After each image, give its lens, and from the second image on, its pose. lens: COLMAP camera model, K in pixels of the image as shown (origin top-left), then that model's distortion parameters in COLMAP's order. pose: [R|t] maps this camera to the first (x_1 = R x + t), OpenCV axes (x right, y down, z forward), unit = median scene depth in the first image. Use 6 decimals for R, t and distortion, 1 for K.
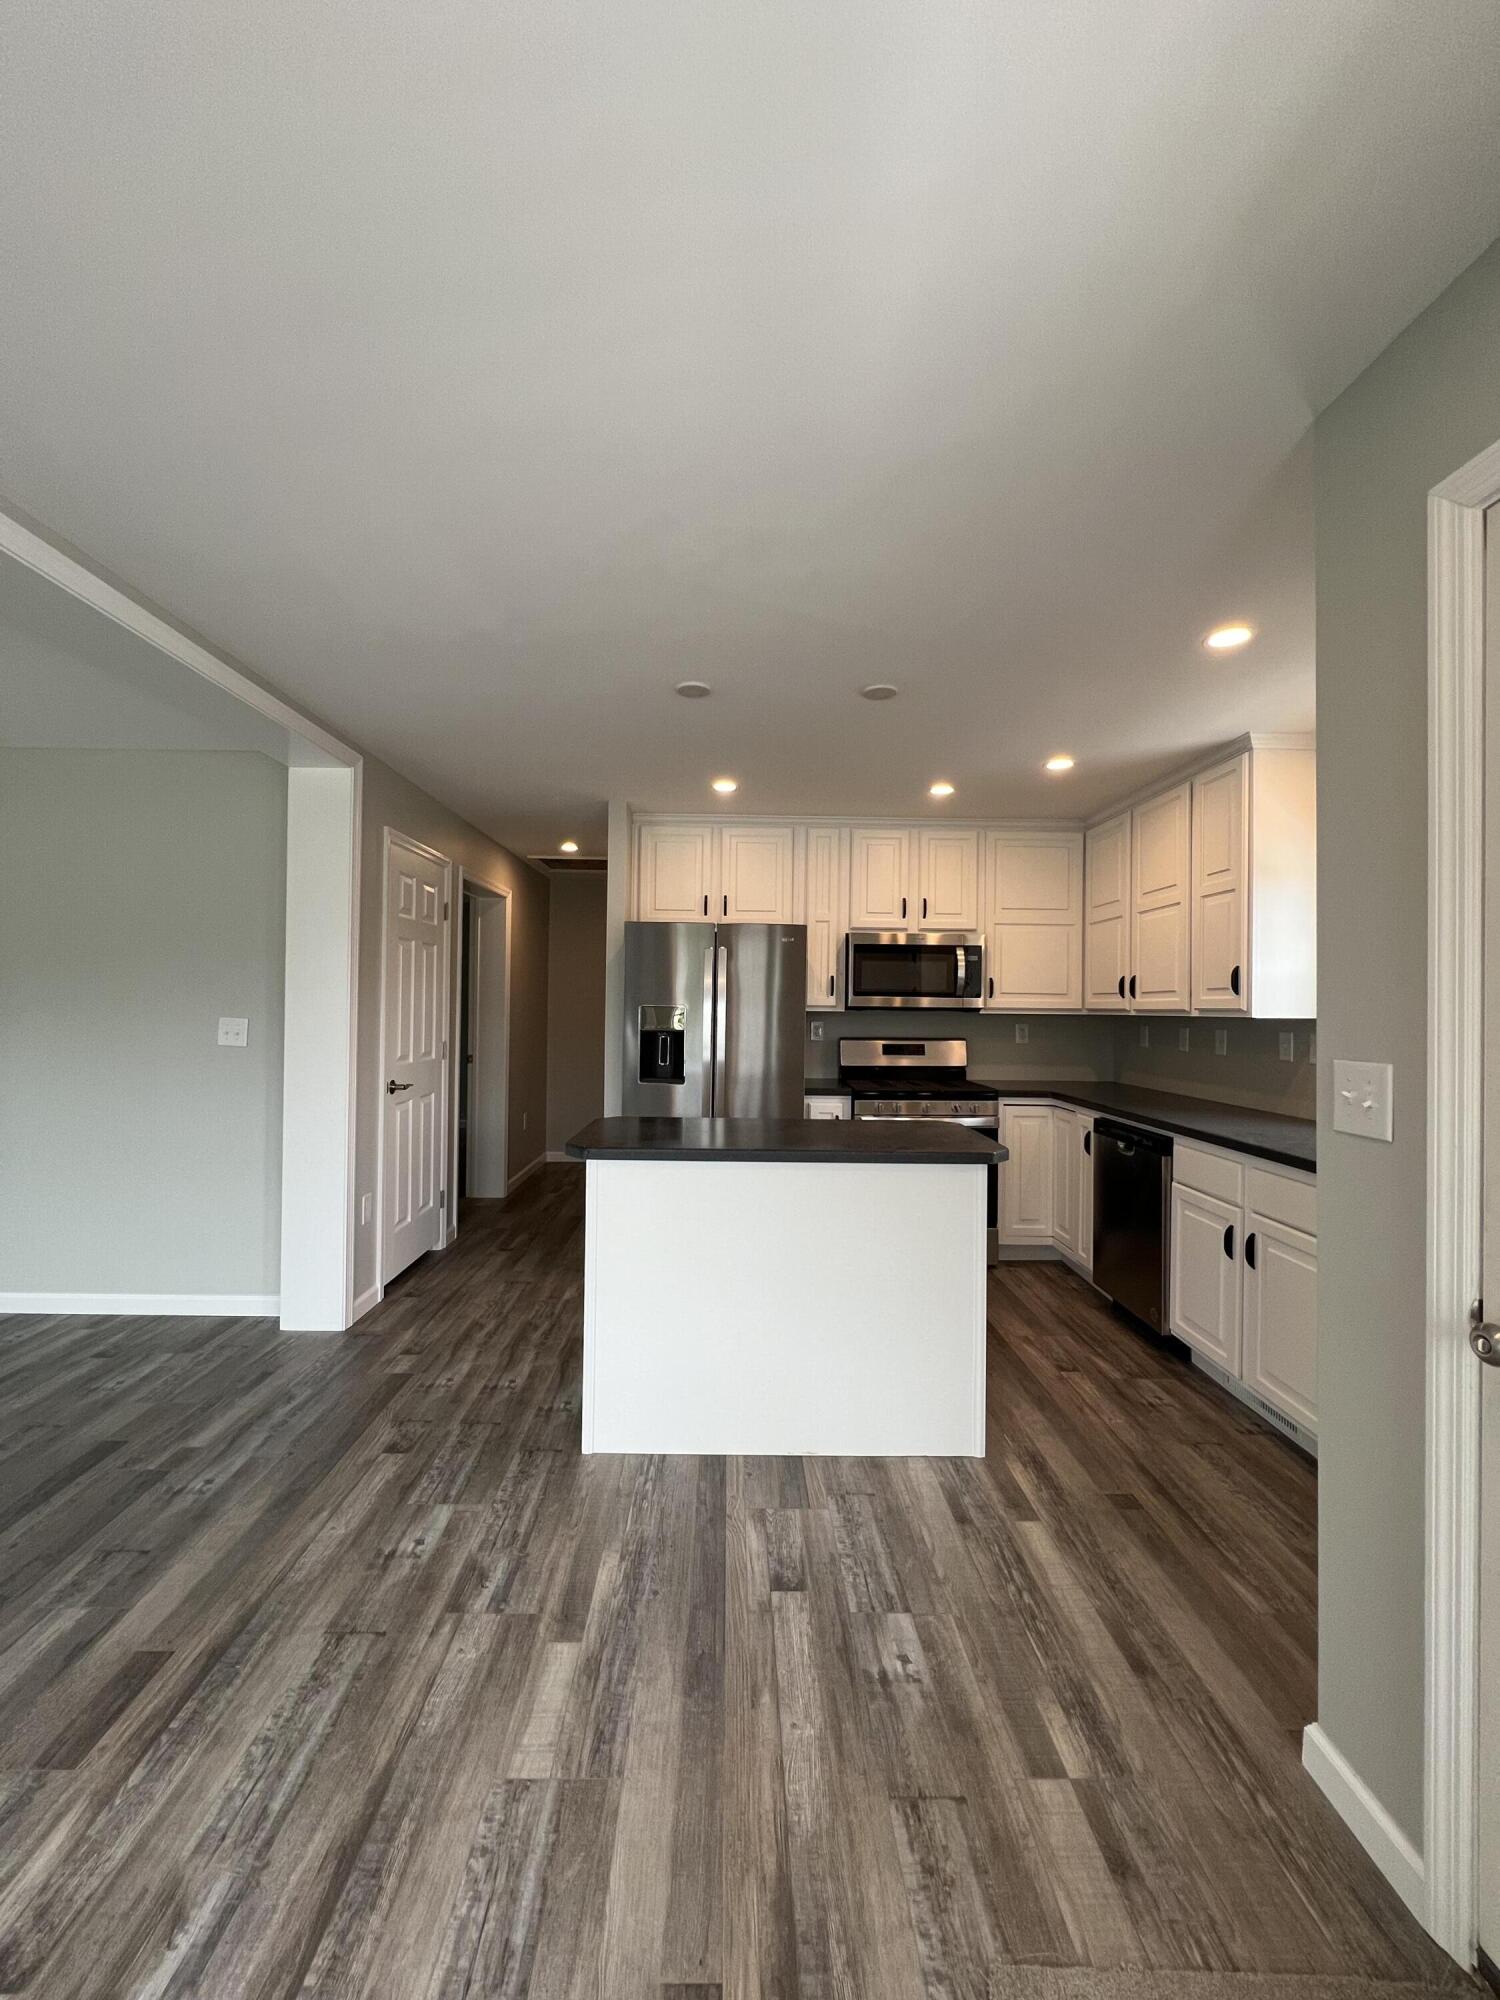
lens RADIAL K [[803.9, 0, 741.3], [0, 803.9, 1000.3], [0, 0, 1]] dist [-0.003621, 0.001354]
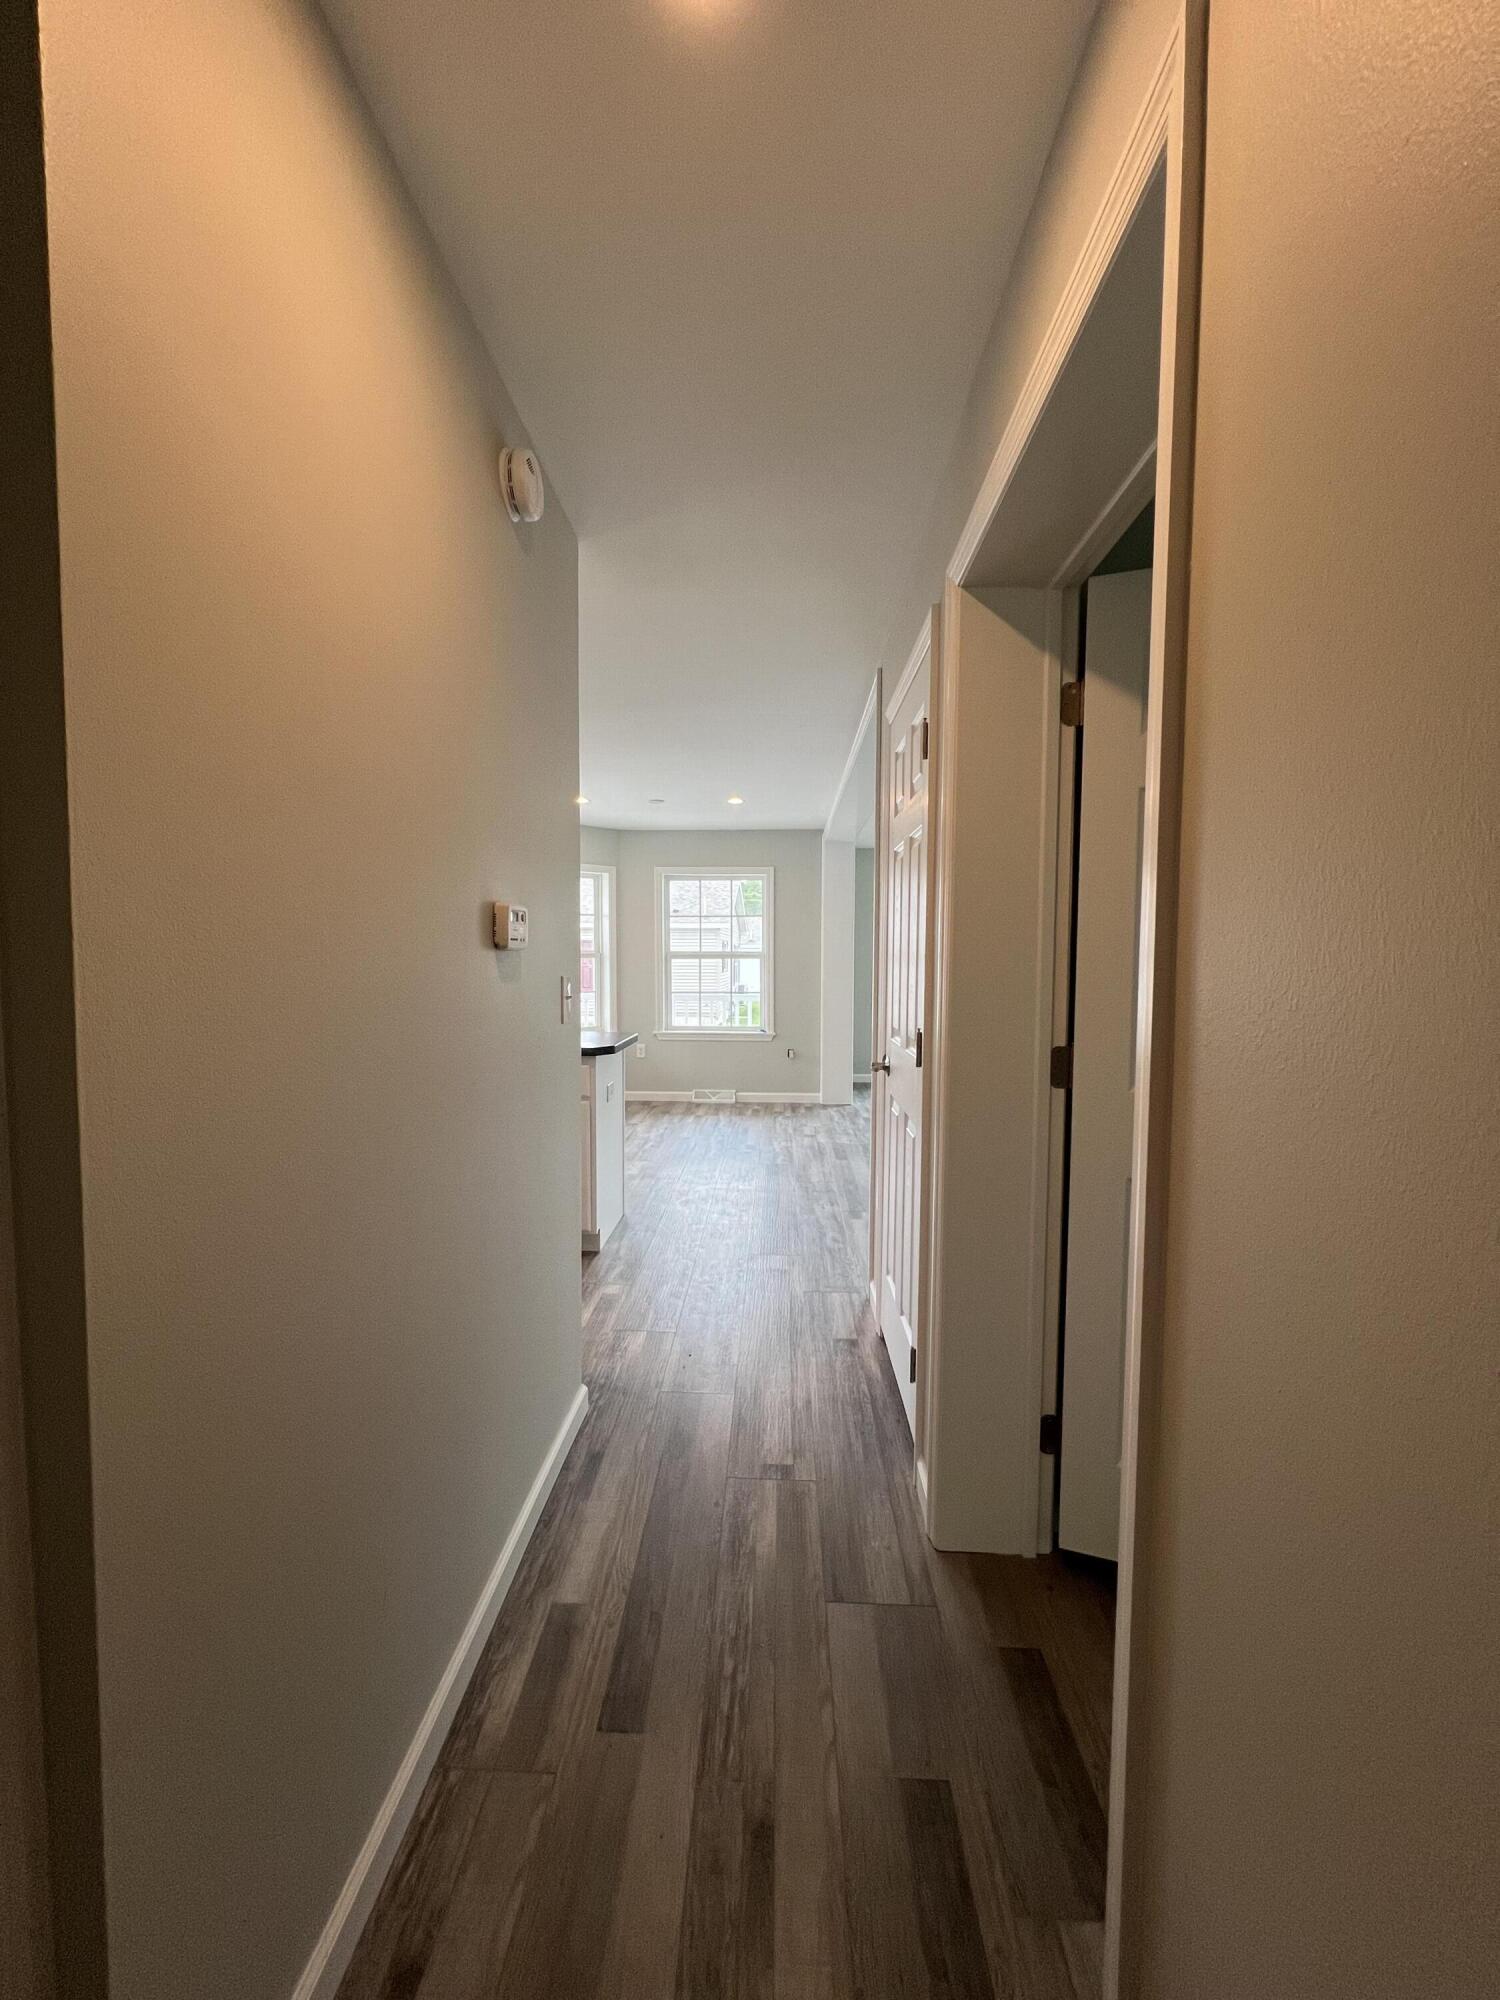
lens RADIAL K [[803.9, 0, 742.8], [0, 803.9, 996.3], [0, 0, 1]] dist [-0.003621, 0.001354]
pose [[-0.997980, -0.019601, 0.060427, -0.529265], [-0.016800, 0.998776, 0.046512, 0.021512], [-0.061265, 0.045403, -0.997088, 2.609112]]
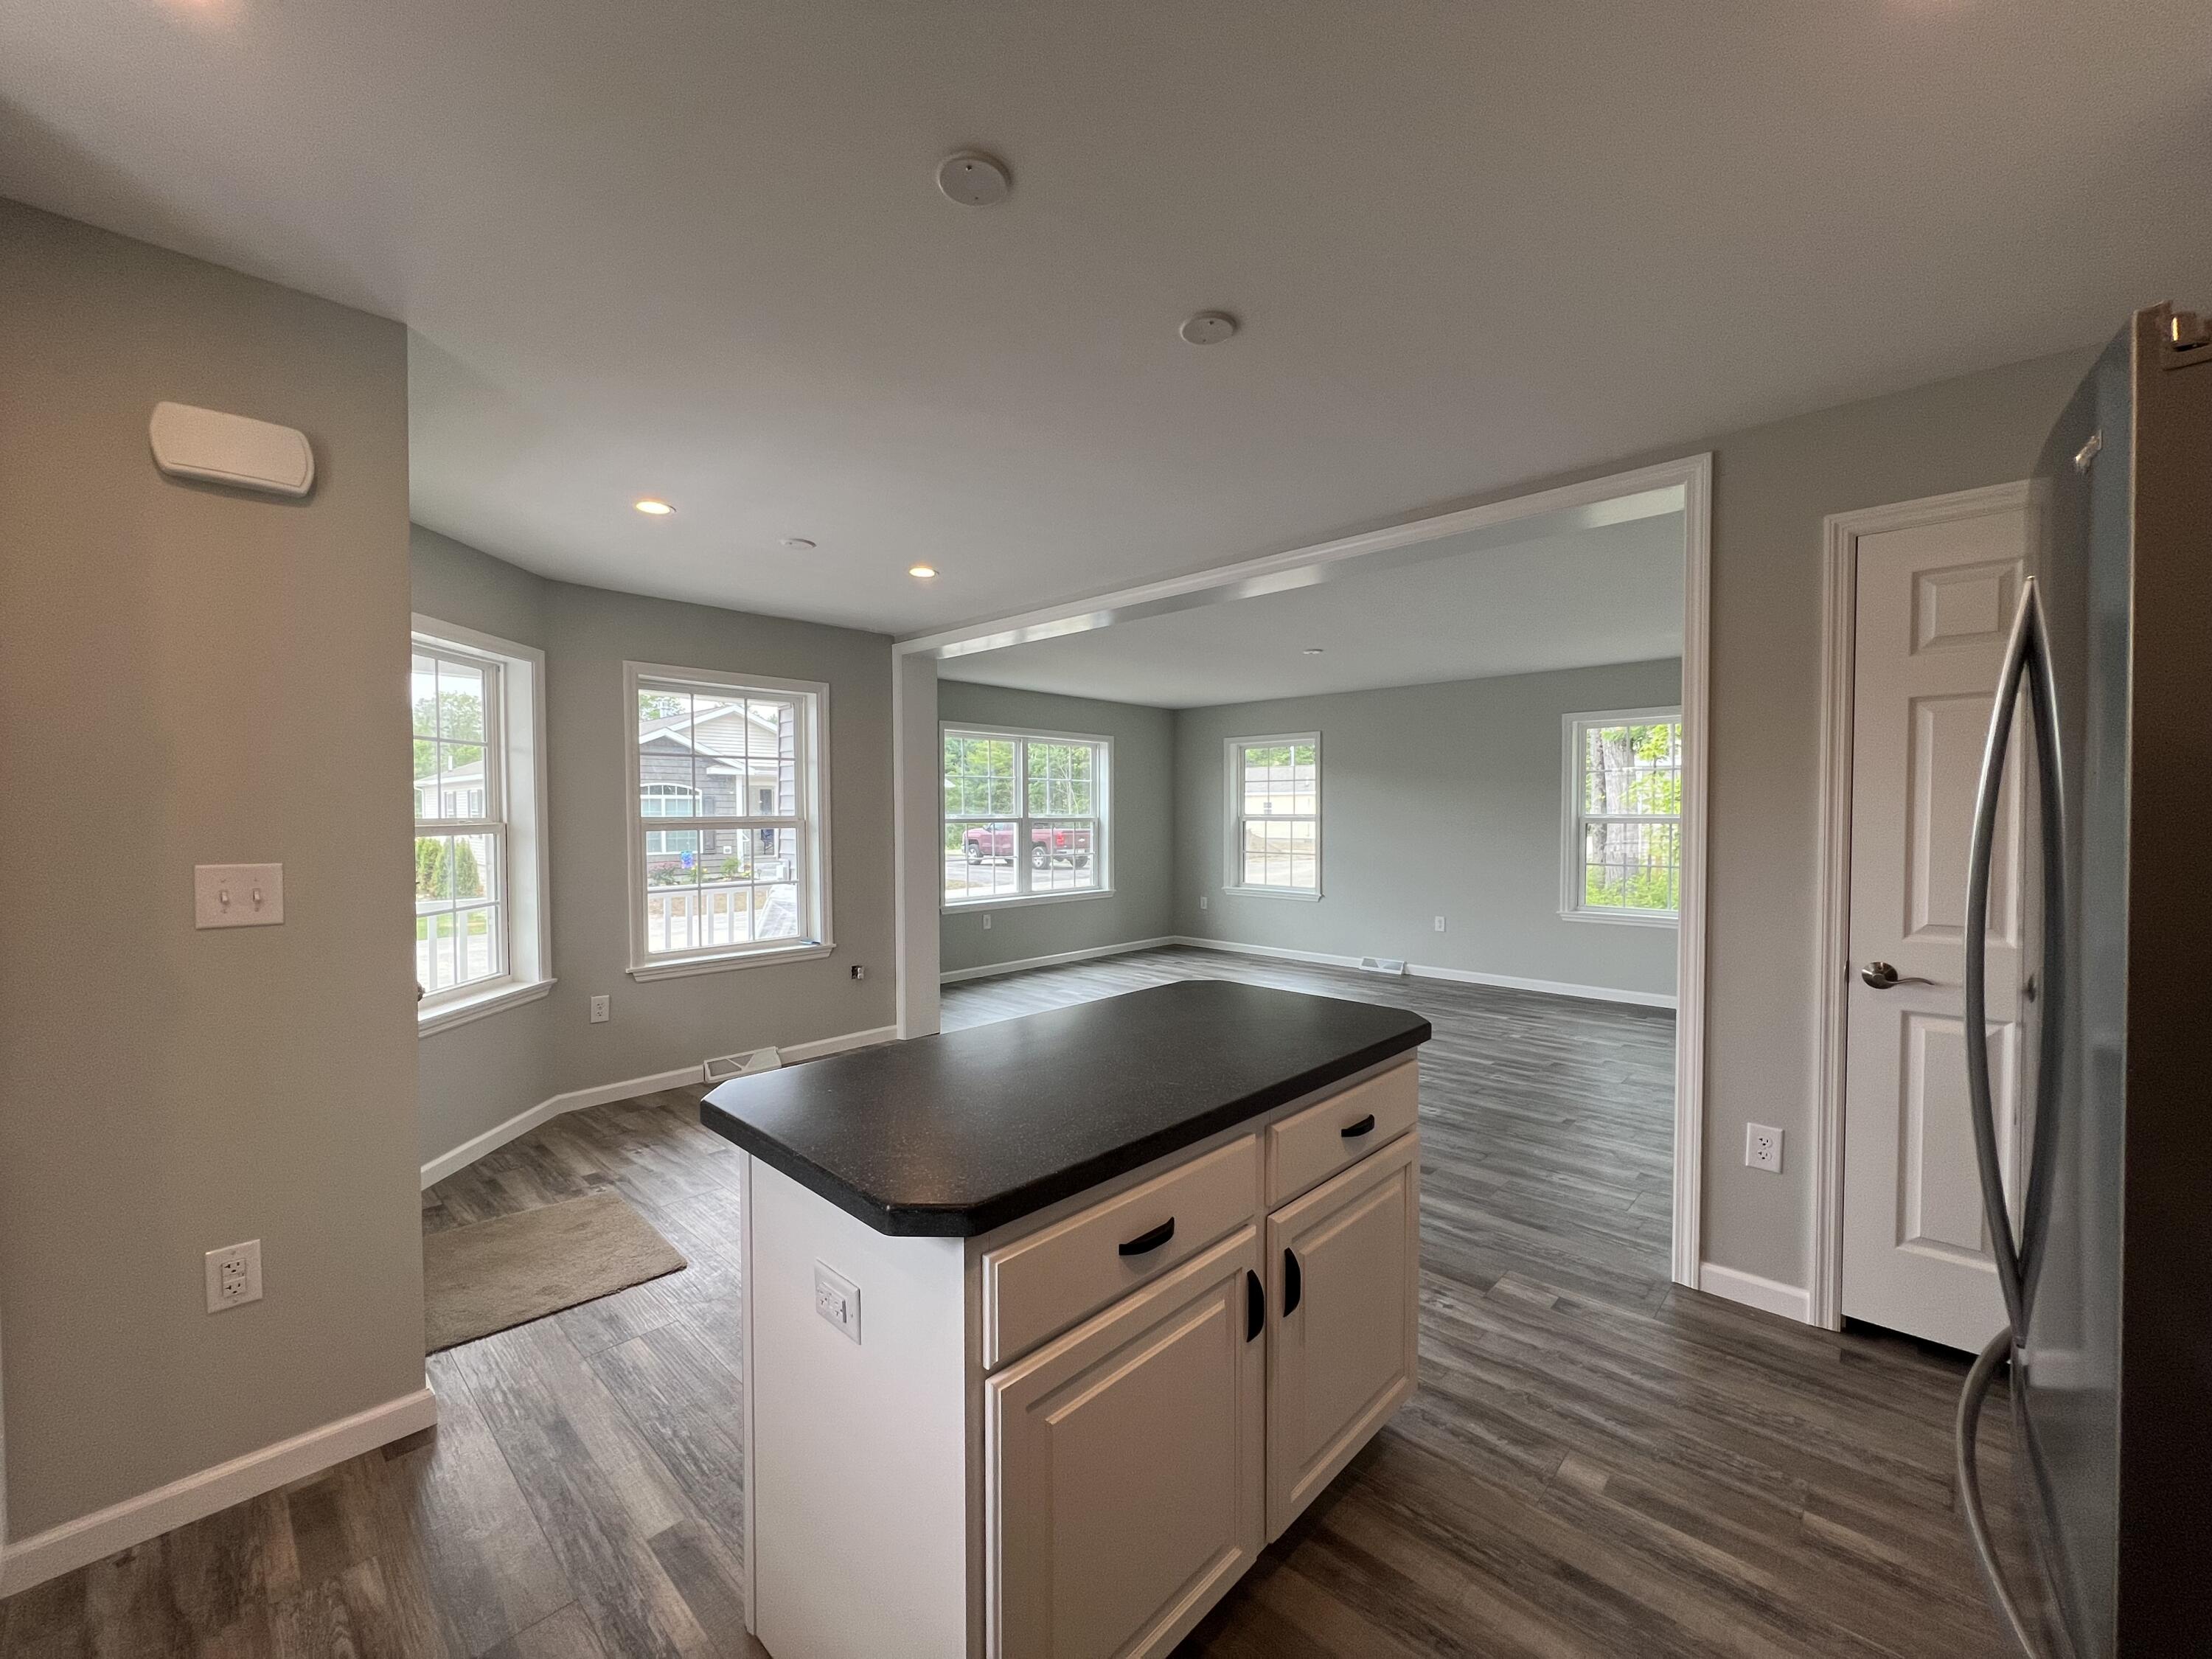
lens RADIAL K [[888.1, 0, 1107.2], [0, 888.1, 835.7], [0, 0, 1]] dist [-0.004343, 0.001724]
pose [[-0.698246, 0.009086, -0.715800, 0.557425], [-0.001289, 0.999902, 0.013950, 0.007315], [0.715856, 0.010663, -0.698166, 1.586532]]
